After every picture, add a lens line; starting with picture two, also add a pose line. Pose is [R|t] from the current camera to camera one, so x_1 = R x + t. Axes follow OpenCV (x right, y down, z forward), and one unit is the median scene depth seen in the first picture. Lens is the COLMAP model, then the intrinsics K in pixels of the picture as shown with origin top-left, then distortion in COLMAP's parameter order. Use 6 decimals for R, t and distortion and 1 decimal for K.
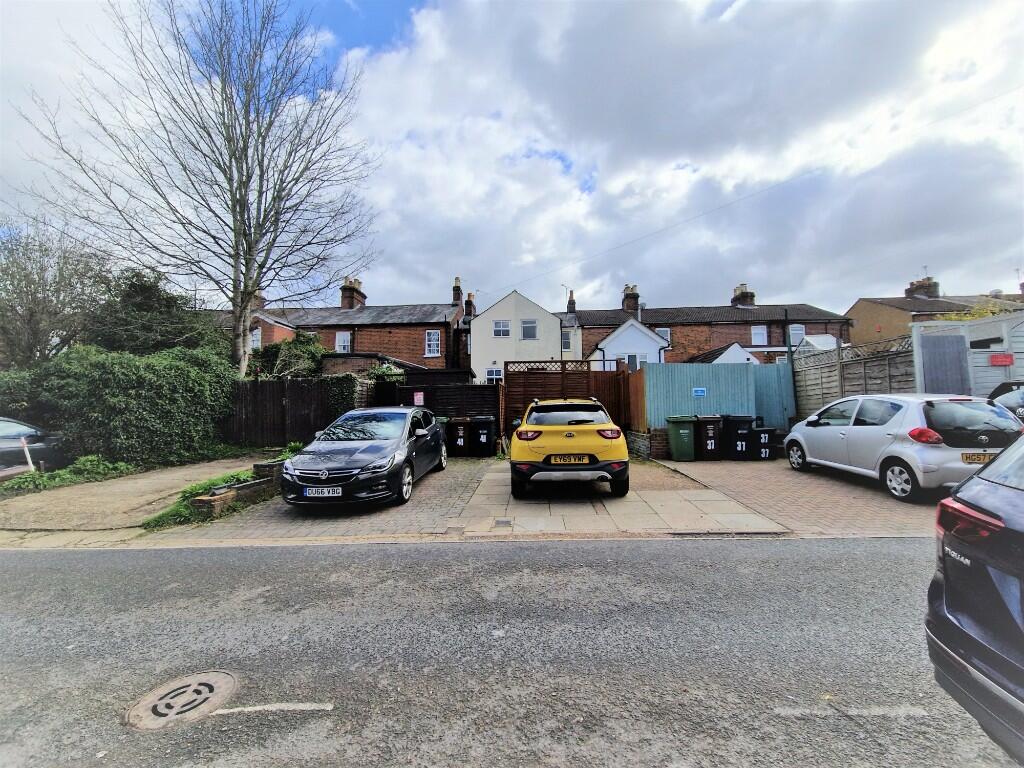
lens RADIAL K [[410.6, 0, 515.0], [0, 410.6, 377.8], [0, 0, 1]] dist [-0.002291, -0.000201]
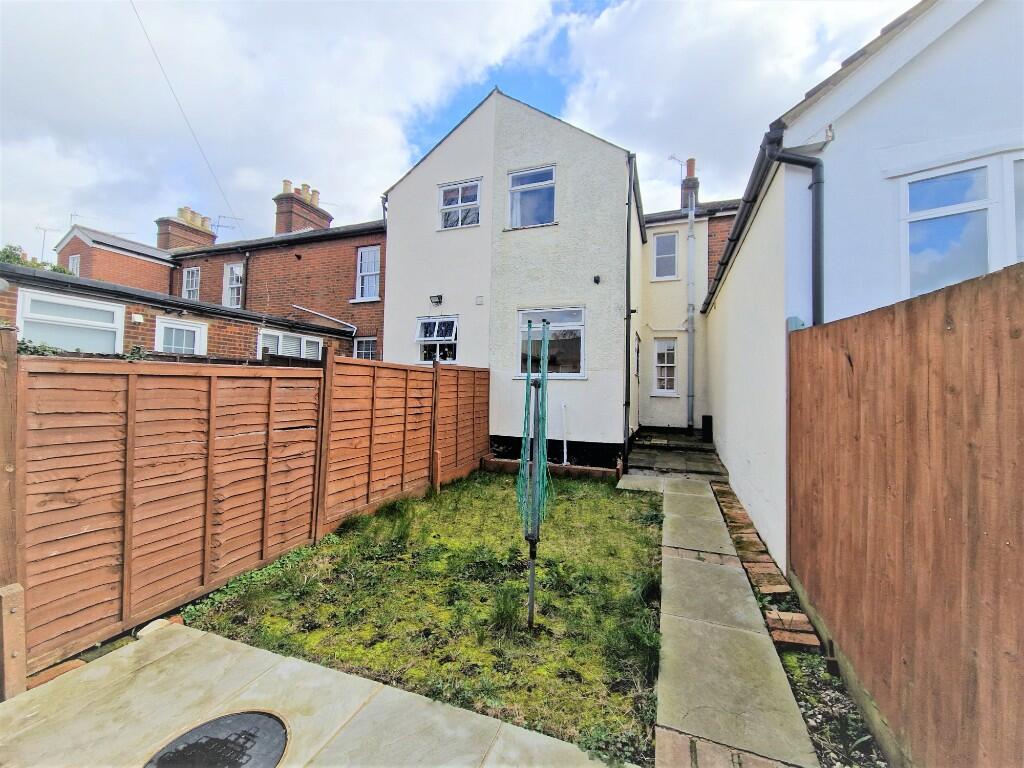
lens RADIAL K [[410.6, 0, 515.0], [0, 410.6, 377.8], [0, 0, 1]] dist [-0.002291, -0.000201]
pose [[0.954666, 0.020142, -0.296998, 0.122905], [-0.002422, 0.998201, 0.059913, 0.009067], [0.297671, -0.056477, 0.952997, 0.662877]]
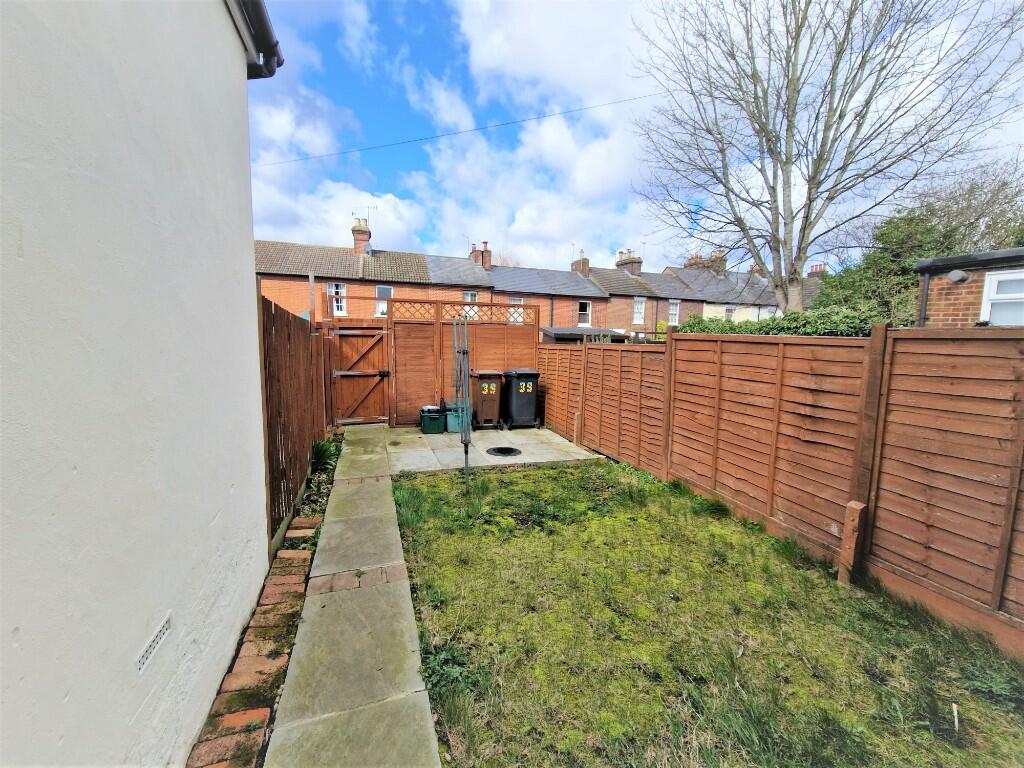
lens RADIAL K [[410.6, 0, 515.0], [0, 410.6, 377.8], [0, 0, 1]] dist [-0.002291, -0.000201]
pose [[-0.923318, 0.031642, -0.382730, 0.158837], [0.021325, 0.999287, 0.031169, 0.031103], [0.383444, 0.020617, -0.923334, 1.098669]]
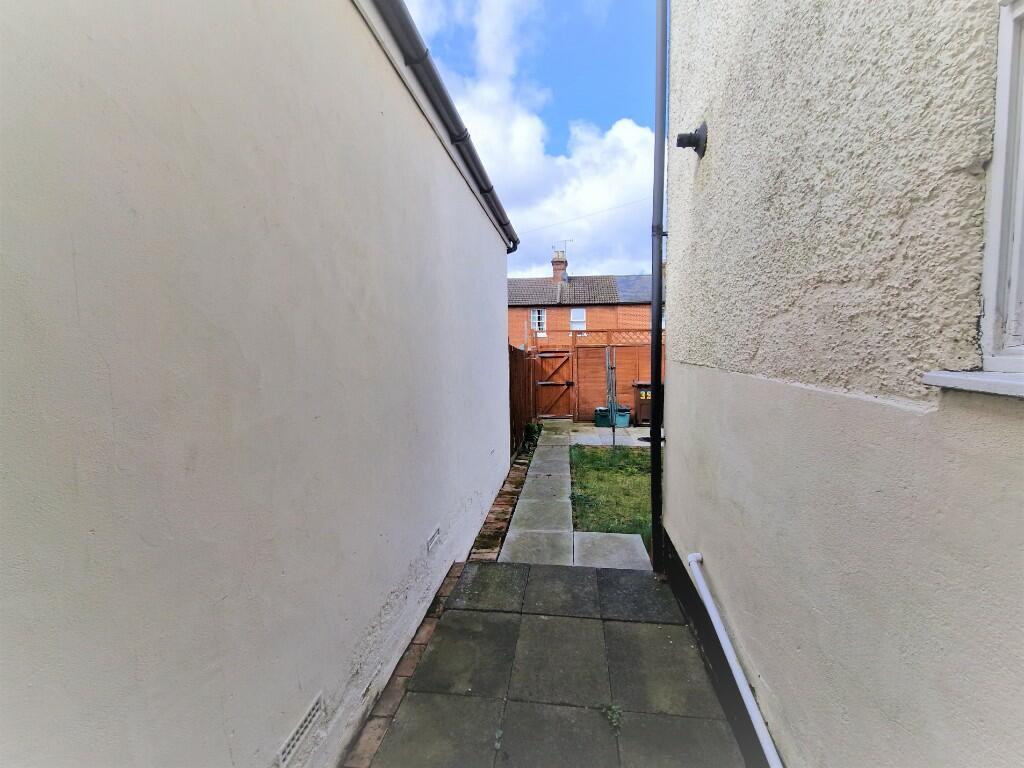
lens RADIAL K [[410.6, 0, 515.0], [0, 410.6, 377.8], [0, 0, 1]] dist [-0.002291, -0.000201]
pose [[-0.997328, 0.018195, 0.070750, 0.158182], [0.017285, 0.999760, -0.013447, 0.036615], [-0.070978, -0.012188, -0.997403, 1.291369]]
